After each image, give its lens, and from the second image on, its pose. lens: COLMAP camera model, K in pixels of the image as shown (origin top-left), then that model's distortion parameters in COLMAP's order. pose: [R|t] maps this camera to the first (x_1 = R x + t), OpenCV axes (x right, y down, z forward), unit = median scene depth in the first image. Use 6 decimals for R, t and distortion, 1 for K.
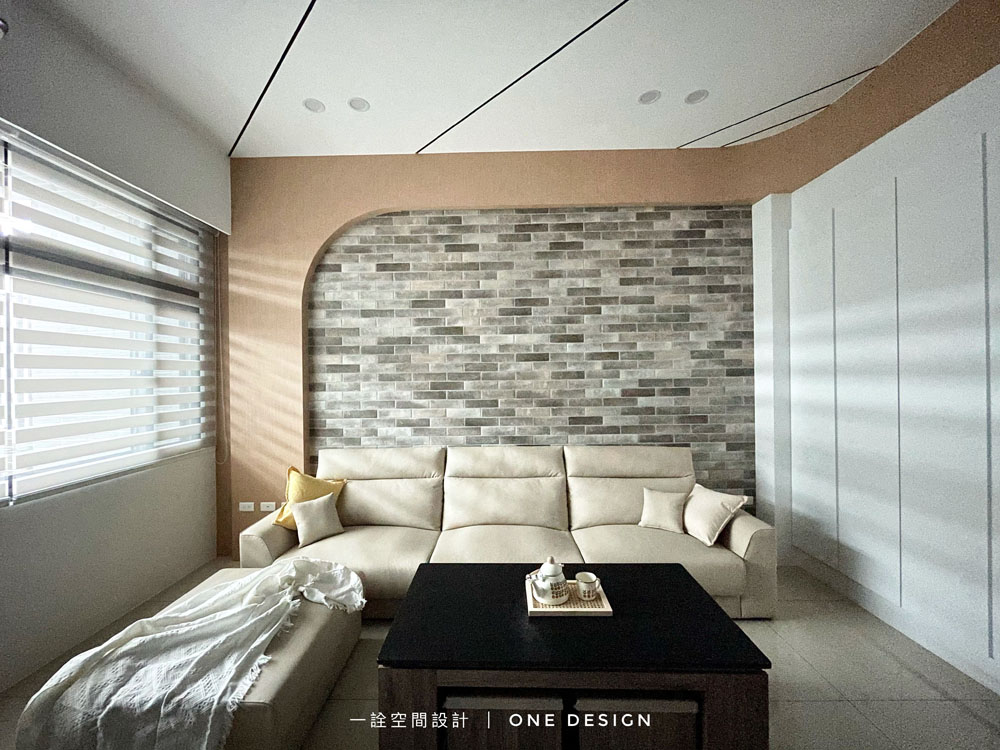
lens RADIAL K [[405.2, 0, 494.4], [0, 405.2, 375.0], [0, 0, 1]] dist [0.001193, -0.000650]
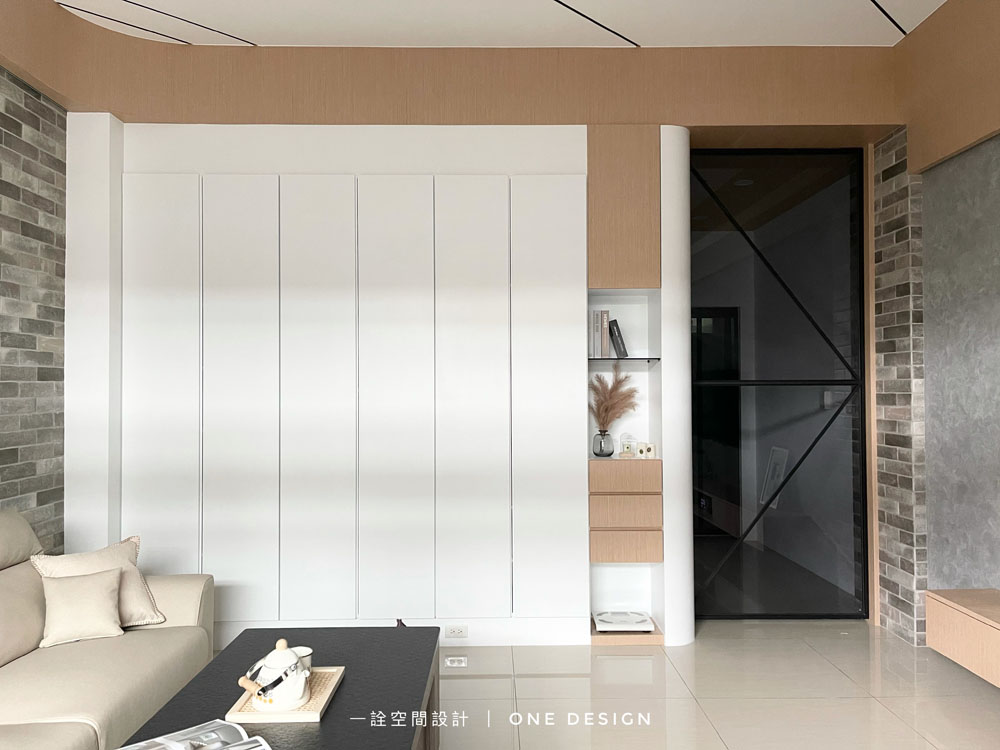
lens RADIAL K [[759.6, 0, 495.8], [0, 759.6, 371.5], [0, 0, 1]] dist [0.047815, -0.038103]
pose [[-0.036931, 0.030313, 0.998858, -0.574256], [0.004973, 0.999533, -0.030150, 0.027402], [-0.999305, 0.003854, -0.037065, 0.371639]]
